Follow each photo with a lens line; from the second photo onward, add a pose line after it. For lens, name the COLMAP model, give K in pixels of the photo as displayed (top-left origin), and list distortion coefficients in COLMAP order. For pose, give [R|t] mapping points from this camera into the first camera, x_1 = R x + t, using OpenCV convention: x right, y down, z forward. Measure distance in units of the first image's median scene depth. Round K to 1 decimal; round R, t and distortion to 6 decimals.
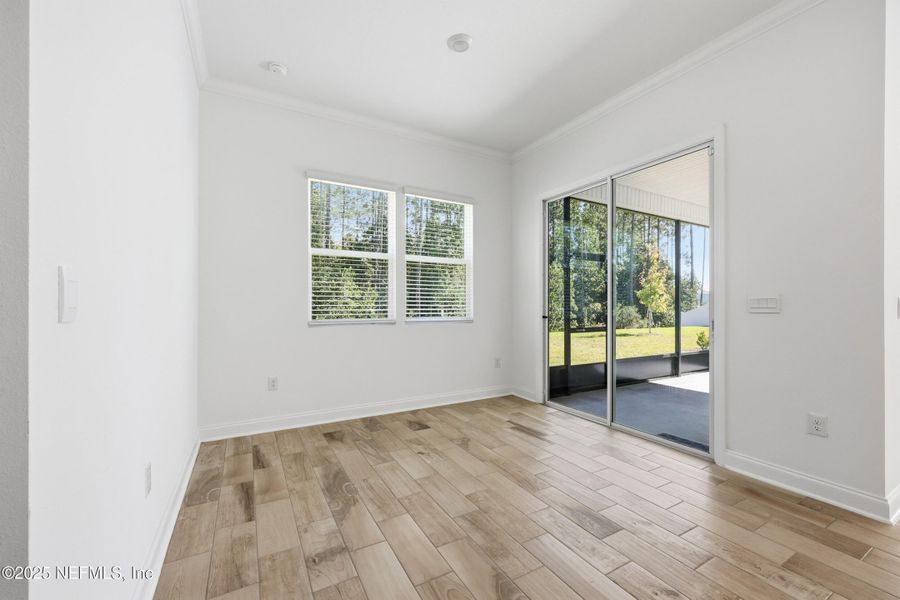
lens RADIAL K [[368.4, 0, 448.5], [0, 368.4, 303.5], [0, 0, 1]] dist [0.001088, 0.000819]
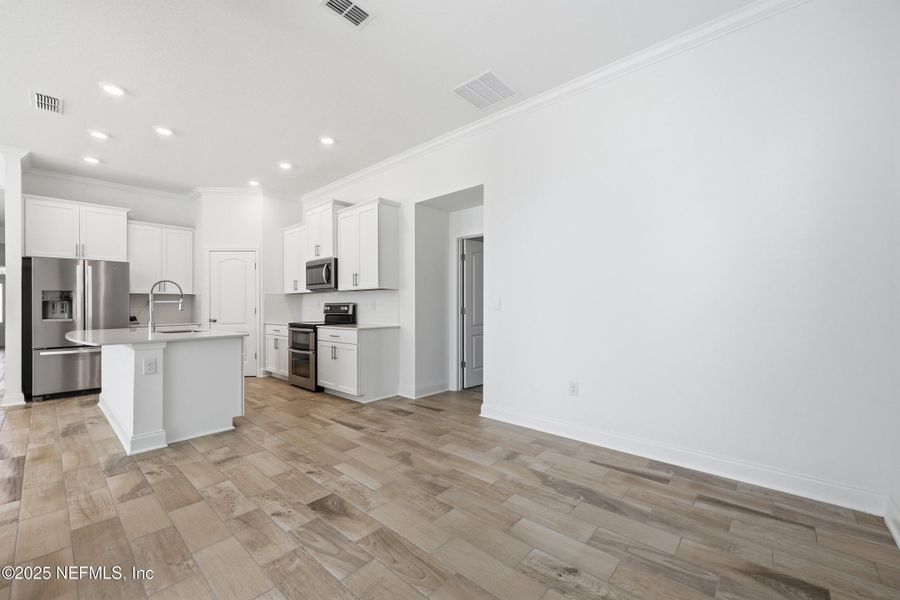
lens RADIAL K [[368.4, 0, 450.1], [0, 368.4, 303.1], [0, 0, 1]] dist [0.001088, 0.000819]
pose [[-0.946480, -0.000048, -0.322762, 0.297448], [0.002336, 0.999973, -0.007000, 0.003403], [0.322754, -0.007379, -0.946454, 1.563228]]
